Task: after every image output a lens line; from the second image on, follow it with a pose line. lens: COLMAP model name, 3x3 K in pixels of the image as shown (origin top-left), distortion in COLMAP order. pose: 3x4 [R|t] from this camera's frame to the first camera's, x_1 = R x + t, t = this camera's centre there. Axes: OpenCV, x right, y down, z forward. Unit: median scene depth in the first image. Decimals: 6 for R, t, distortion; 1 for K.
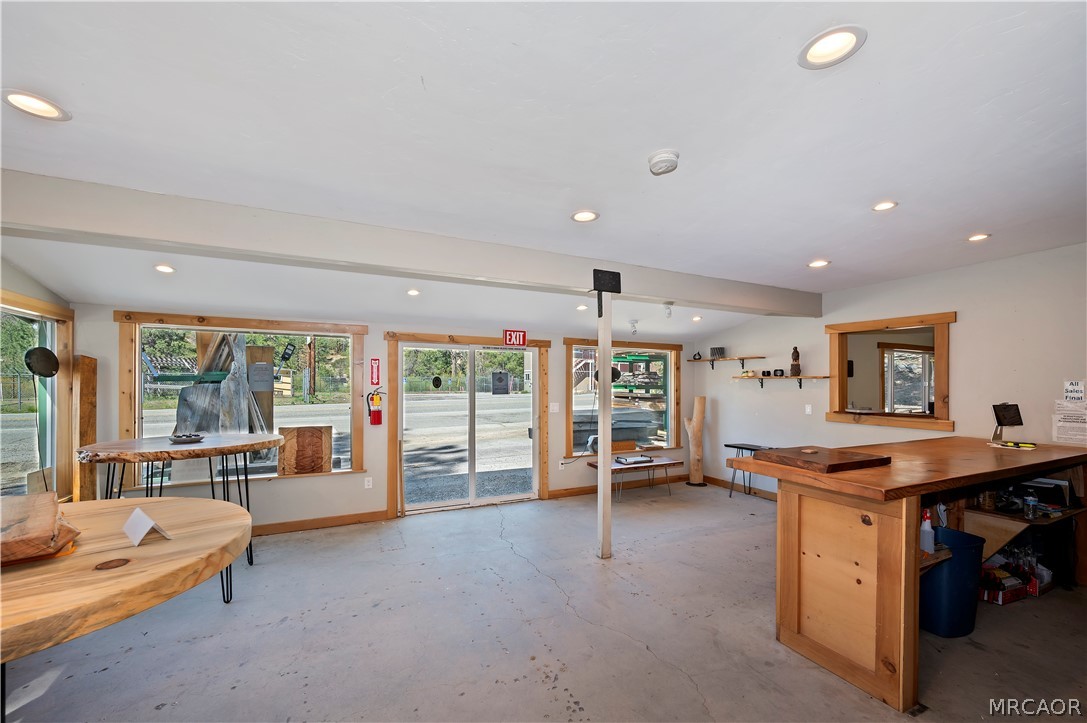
lens RADIAL K [[456.9, 0, 541.7], [0, 456.9, 383.6], [0, 0, 1]] dist [-0.000319, -0.000005]
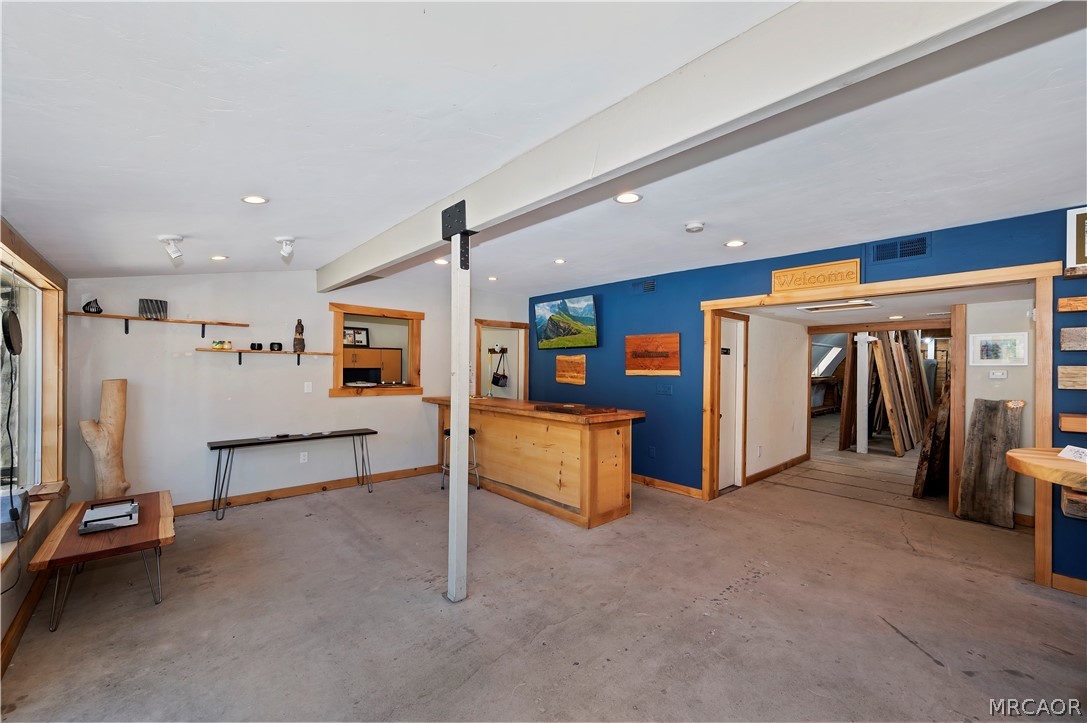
lens RADIAL K [[439.6, 0, 547.0], [0, 439.6, 358.4], [0, 0, 1]] dist [-0.001254, -0.000036]
pose [[-0.314591, 0.008486, 0.949189, -0.430330], [-0.012515, 0.999836, -0.013087, 0.002473], [-0.949145, -0.015996, -0.314433, 0.809652]]
